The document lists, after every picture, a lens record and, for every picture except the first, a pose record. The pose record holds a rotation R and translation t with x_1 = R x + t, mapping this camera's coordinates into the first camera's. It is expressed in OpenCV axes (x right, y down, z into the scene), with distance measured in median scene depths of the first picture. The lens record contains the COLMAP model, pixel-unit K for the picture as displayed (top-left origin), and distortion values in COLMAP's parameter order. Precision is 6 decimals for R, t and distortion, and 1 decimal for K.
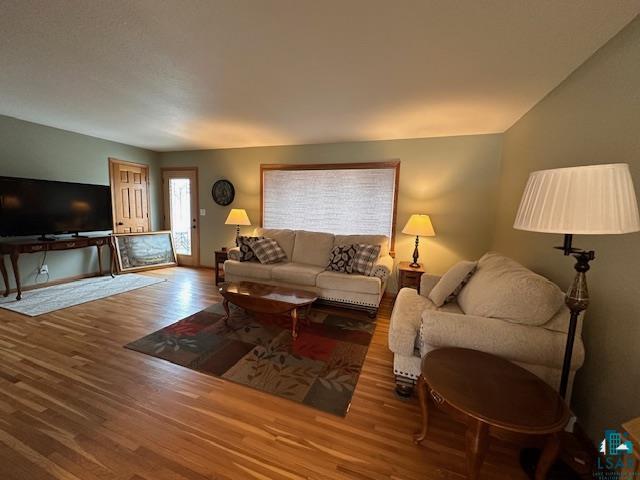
lens RADIAL K [[261.1, 0, 319.1], [0, 261.1, 235.8], [0, 0, 1]] dist [-0.002058, 0.000430]
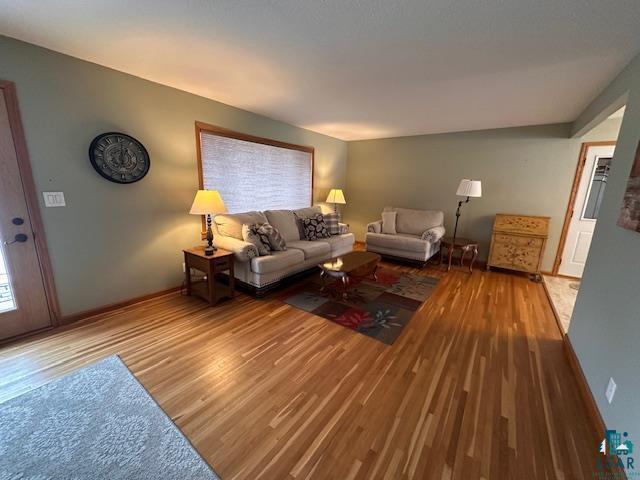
lens RADIAL K [[261.1, 0, 319.3], [0, 261.1, 241.4], [0, 0, 1]] dist [-0.002058, 0.000430]
pose [[0.255523, -0.231691, 0.938630, -1.024932], [0.076947, 0.972654, 0.219142, -0.113639], [-0.963736, 0.016229, 0.266364, 0.620936]]
